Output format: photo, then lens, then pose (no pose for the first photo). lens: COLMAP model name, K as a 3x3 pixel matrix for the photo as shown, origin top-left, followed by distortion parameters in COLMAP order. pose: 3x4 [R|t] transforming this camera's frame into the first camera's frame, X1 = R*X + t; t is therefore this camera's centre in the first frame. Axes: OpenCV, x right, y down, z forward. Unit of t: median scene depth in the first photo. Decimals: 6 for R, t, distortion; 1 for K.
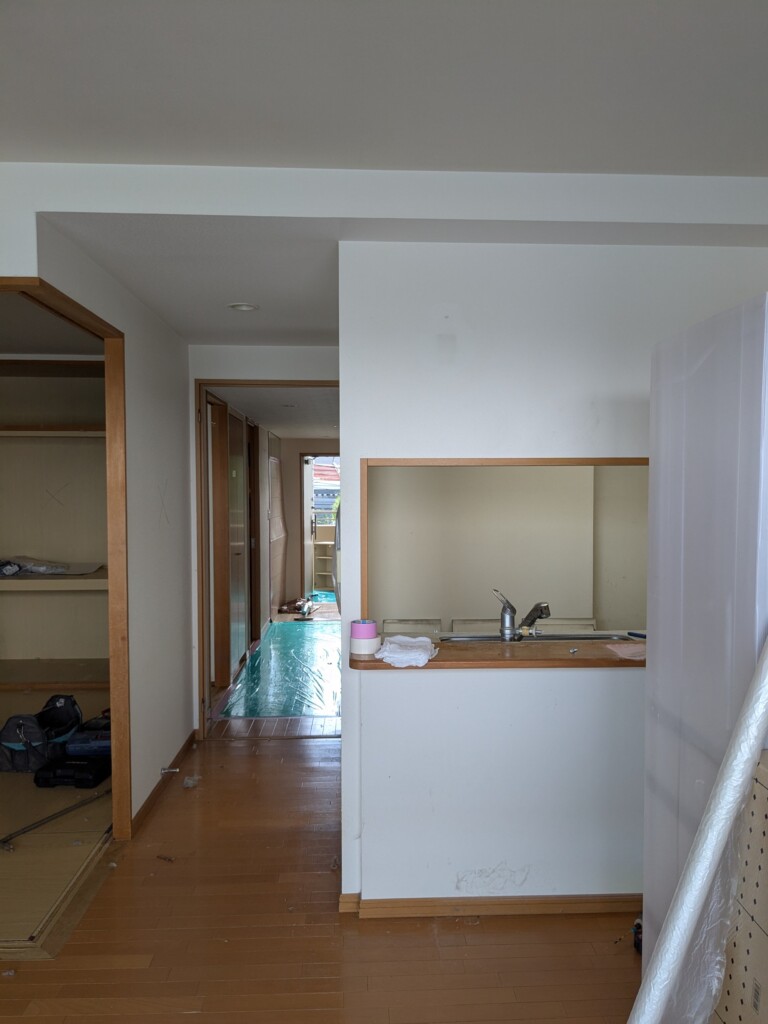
lens RADIAL K [[812.9, 0, 398.1], [0, 812.9, 528.7], [0, 0, 1]] dist [0.058725, -0.085655]
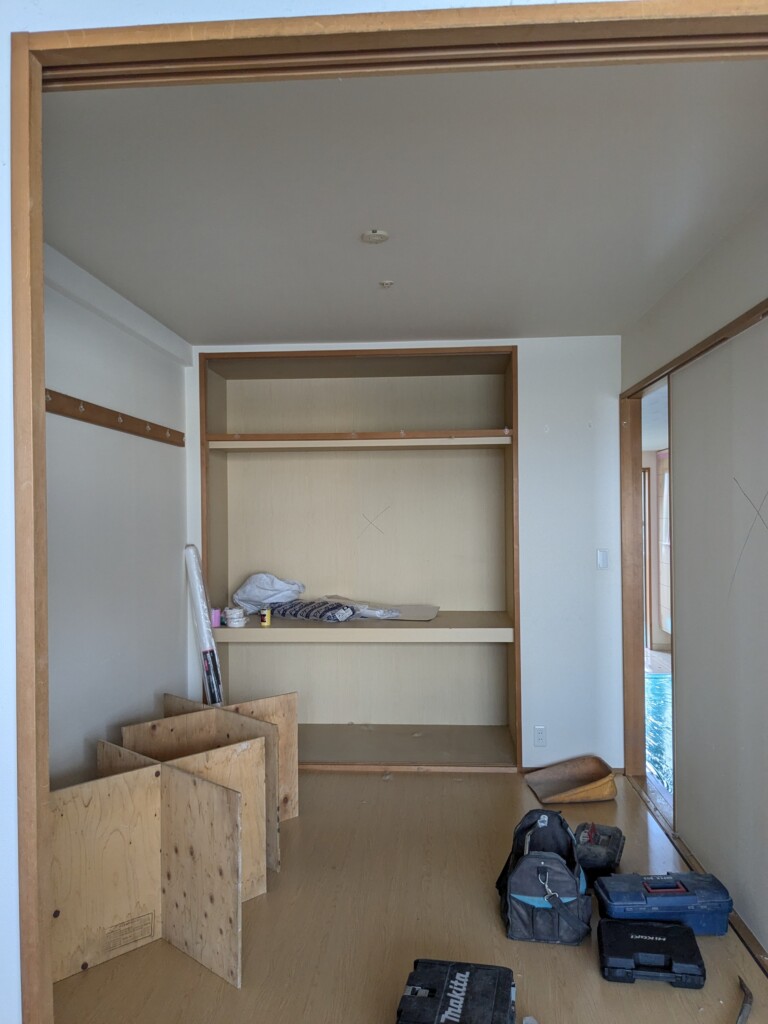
lens RADIAL K [[817.3, 0, 378.3], [0, 817.3, 511.4], [0, 0, 1]] dist [0.017683, -0.043662]
pose [[0.992319, -0.013434, -0.122970, -0.532812], [0.007279, 0.998705, -0.050360, -0.014275], [0.123488, 0.049078, 0.991132, 0.340517]]
